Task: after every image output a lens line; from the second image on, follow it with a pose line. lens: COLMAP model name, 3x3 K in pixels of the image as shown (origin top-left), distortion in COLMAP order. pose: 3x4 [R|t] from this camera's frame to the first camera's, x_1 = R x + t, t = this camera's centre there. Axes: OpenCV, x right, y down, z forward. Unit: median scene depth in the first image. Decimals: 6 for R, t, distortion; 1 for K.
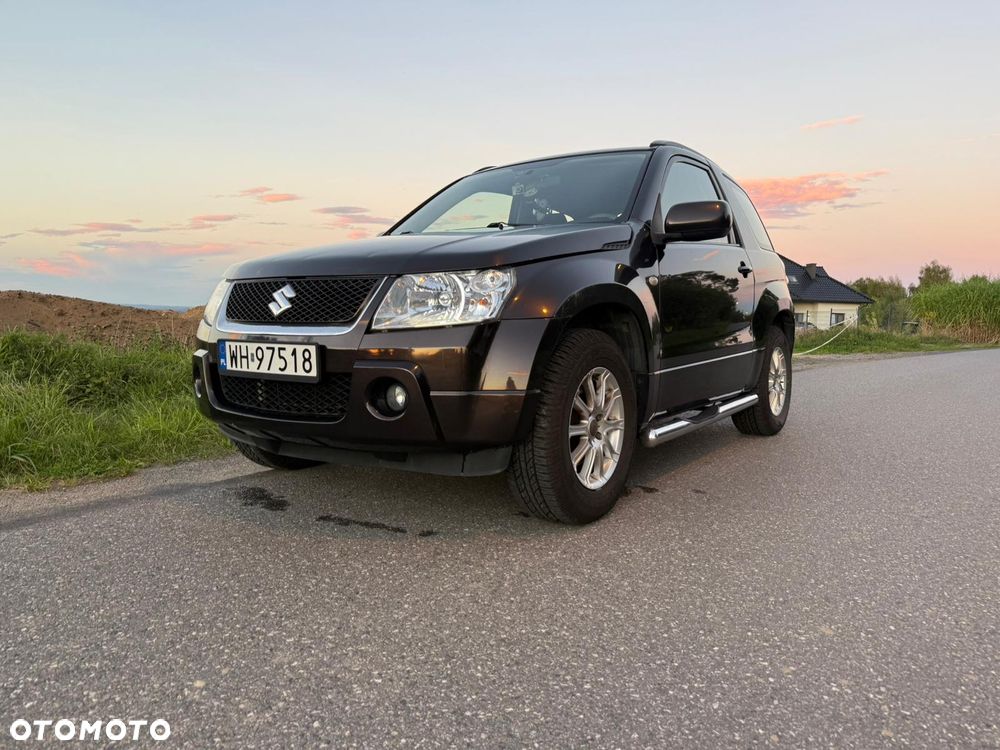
lens RADIAL K [[697.7, 0, 498.7], [0, 697.7, 378.5], [0, 0, 1]] dist [0.039063, -0.049262]
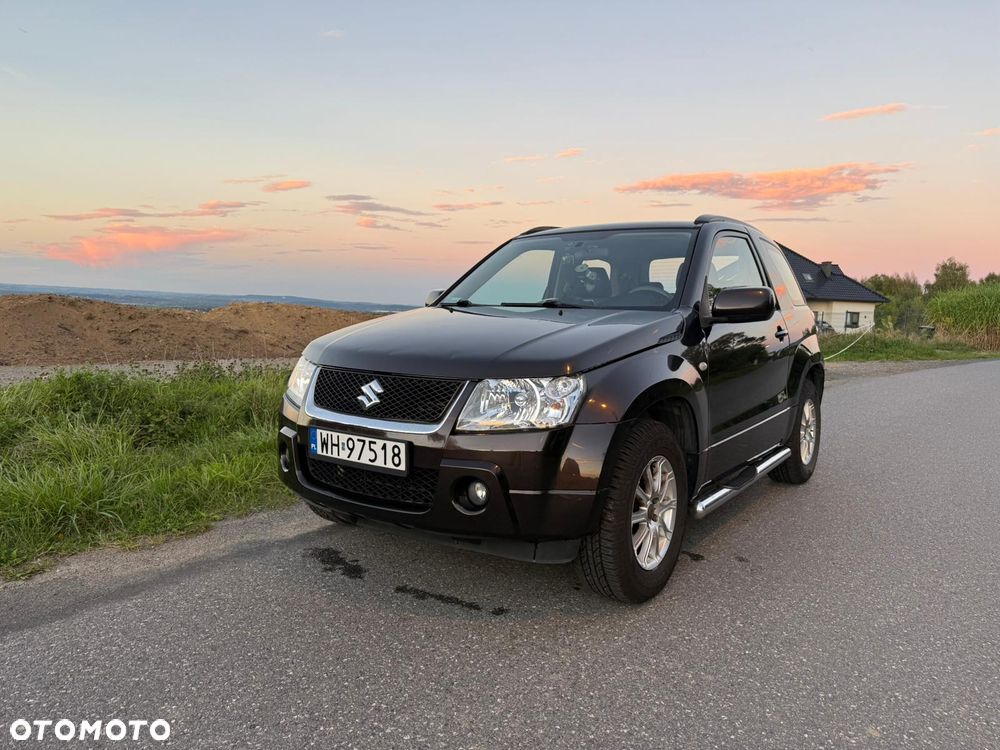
lens RADIAL K [[697.7, 0, 503.1], [0, 697.7, 371.2], [0, 0, 1]] dist [0.039063, -0.049262]
pose [[0.999861, 0.013417, -0.009897, -0.090114], [-0.013398, 0.999908, 0.001966, -0.153961], [0.009922, -0.001833, 0.999949, -0.097846]]
